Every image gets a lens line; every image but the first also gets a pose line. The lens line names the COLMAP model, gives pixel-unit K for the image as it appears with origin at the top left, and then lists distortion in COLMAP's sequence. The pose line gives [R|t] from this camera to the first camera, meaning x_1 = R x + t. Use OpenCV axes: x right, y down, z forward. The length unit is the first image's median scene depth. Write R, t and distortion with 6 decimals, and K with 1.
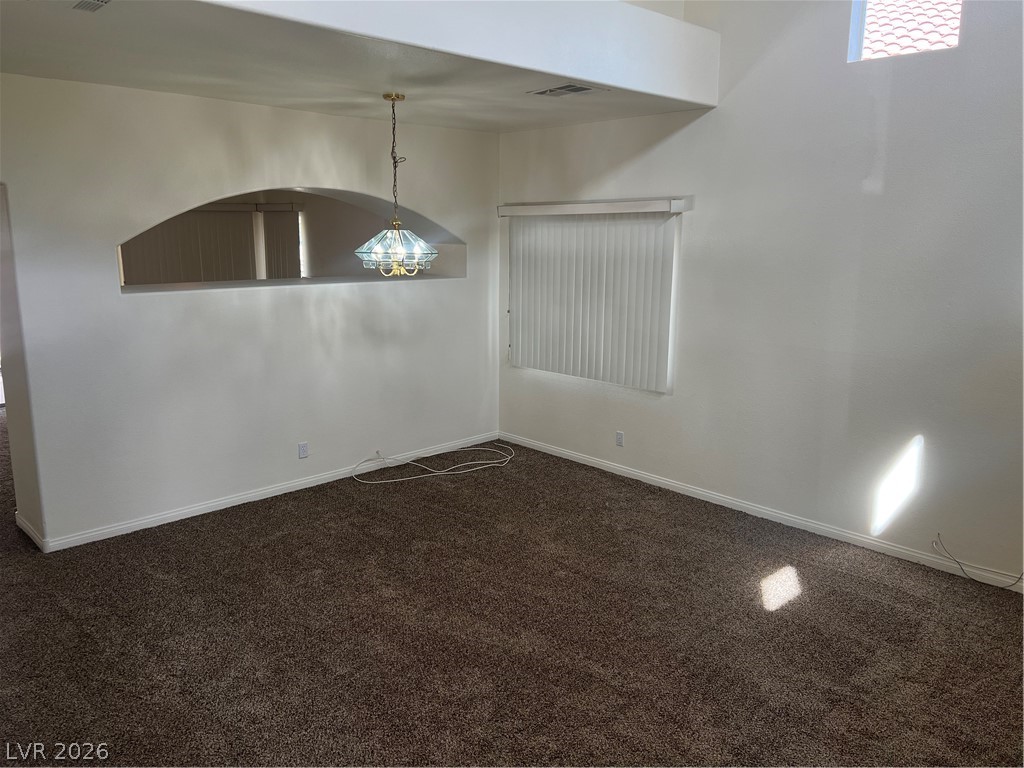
lens RADIAL K [[771.5, 0, 510.9], [0, 771.5, 385.7], [0, 0, 1]] dist [0.085640, -0.071364]
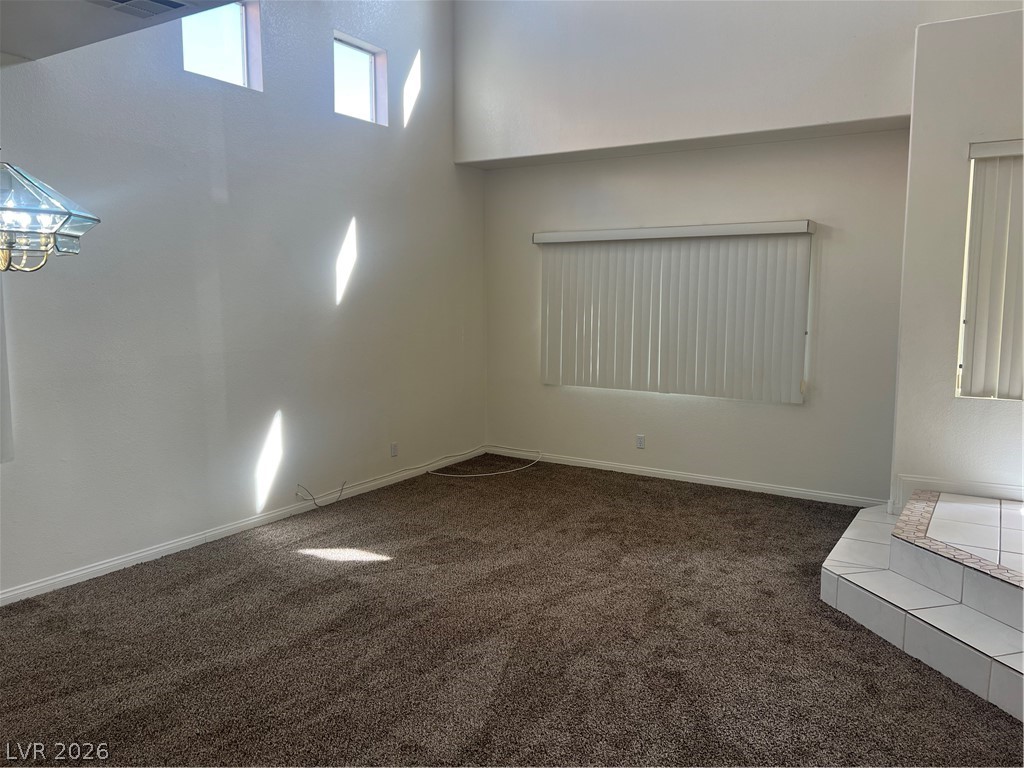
lens RADIAL K [[771.5, 0, 511.1], [0, 771.5, 380.0], [0, 0, 1]] dist [0.085640, -0.071364]
pose [[-0.265293, -0.125389, 0.955980, -0.737481], [0.164188, 0.971150, 0.172943, -0.139524], [-0.950085, 0.202841, -0.237052, 0.945037]]
